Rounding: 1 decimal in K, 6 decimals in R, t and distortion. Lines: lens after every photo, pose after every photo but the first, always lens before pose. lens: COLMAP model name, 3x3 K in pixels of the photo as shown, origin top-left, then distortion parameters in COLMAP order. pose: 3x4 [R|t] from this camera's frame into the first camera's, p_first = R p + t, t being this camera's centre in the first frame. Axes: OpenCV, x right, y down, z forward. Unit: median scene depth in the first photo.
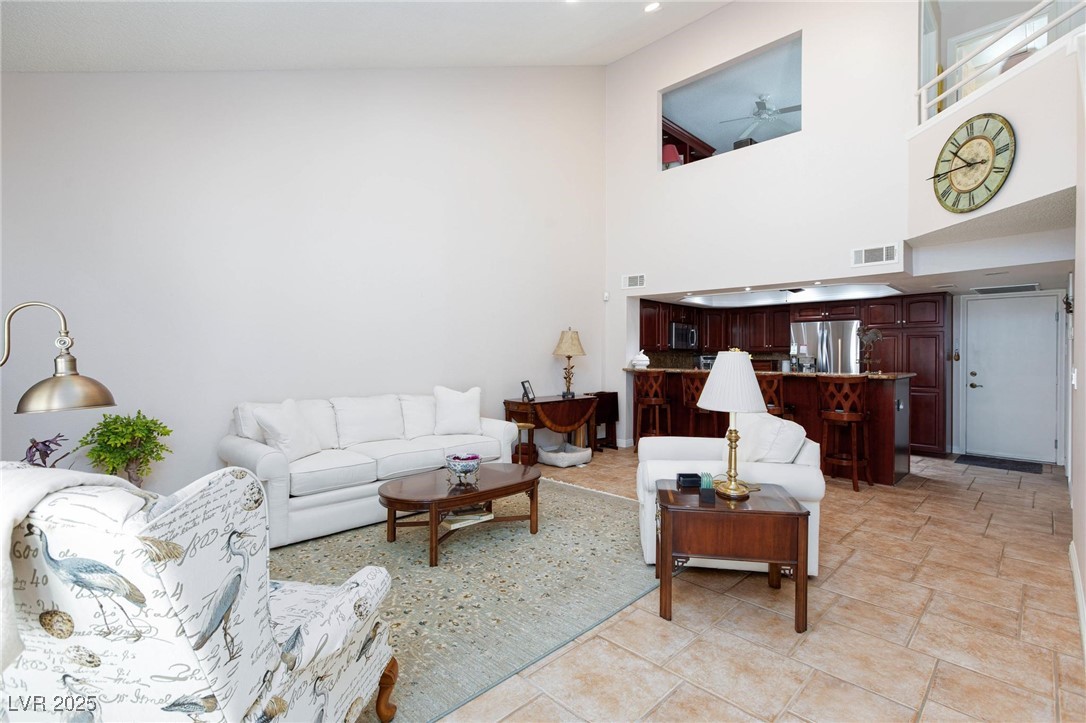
lens RADIAL K [[489.6, 0, 542.0], [0, 489.6, 354.3], [0, 0, 1]] dist [0.000077, 0.000393]
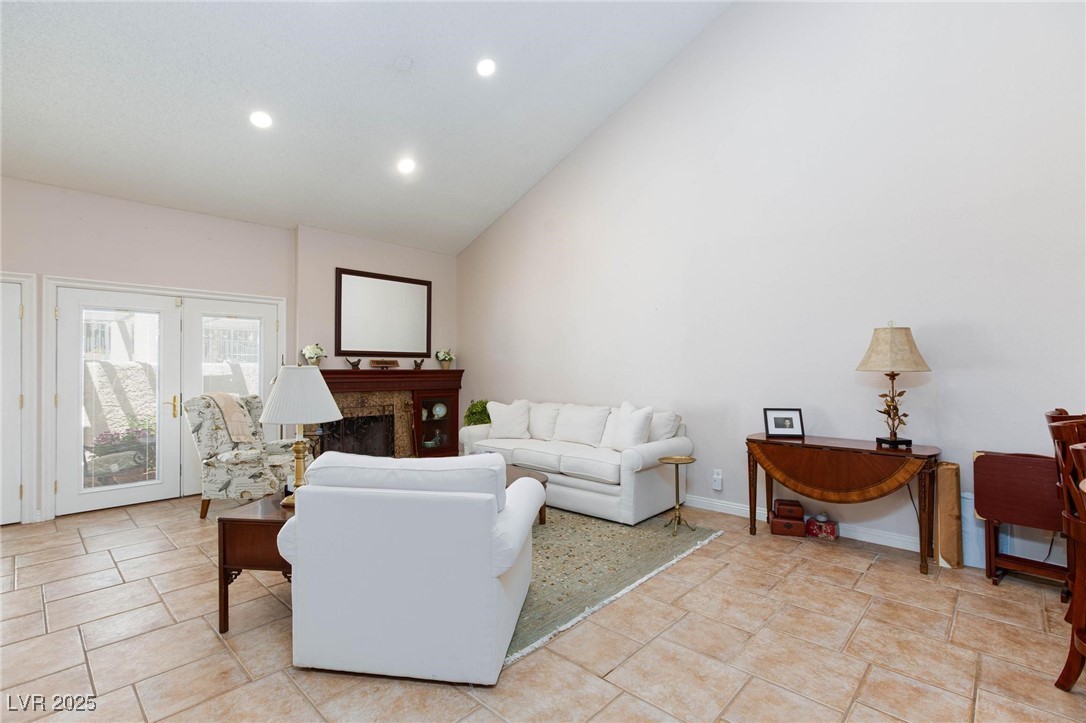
lens RADIAL K [[499.2, 0, 543.0], [0, 499.2, 361.5], [0, 0, 1]] dist [-0.002208, -0.000185]
pose [[0.042582, -0.018736, -0.998917, 0.571218], [0.000624, 0.999824, -0.018726, -0.000740], [0.999093, 0.000174, 0.042586, 0.536337]]
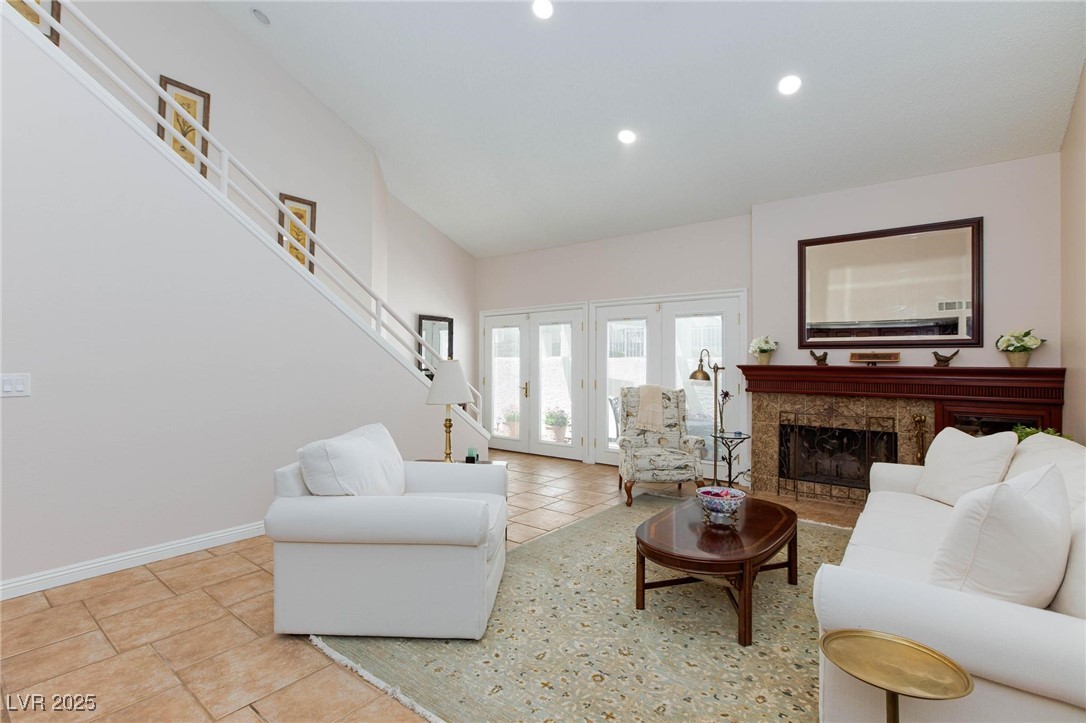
lens RADIAL K [[509.3, 0, 543.0], [0, 509.3, 361.5], [0, 0, 1]] dist [-0.002115, -0.000082]
pose [[-0.991937, -0.010823, -0.126271, 0.111251], [-0.010562, 0.999940, -0.002736, -0.003382], [0.126294, -0.001380, -0.991992, 0.909154]]
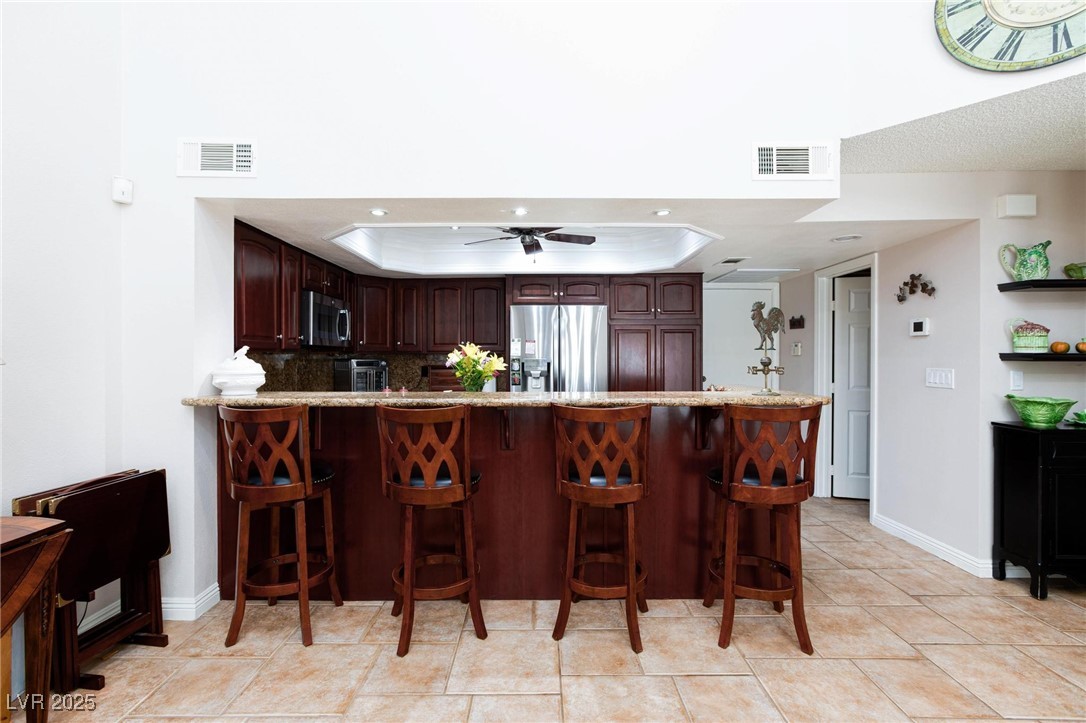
lens RADIAL K [[489.6, 0, 542.0], [0, 489.6, 354.3], [0, 0, 1]] dist [0.000077, 0.000393]
pose [[0.701390, -0.003579, 0.712769, 0.096859], [0.002471, 0.999994, 0.002590, -0.004201], [-0.712774, -0.000056, 0.701394, 0.577139]]
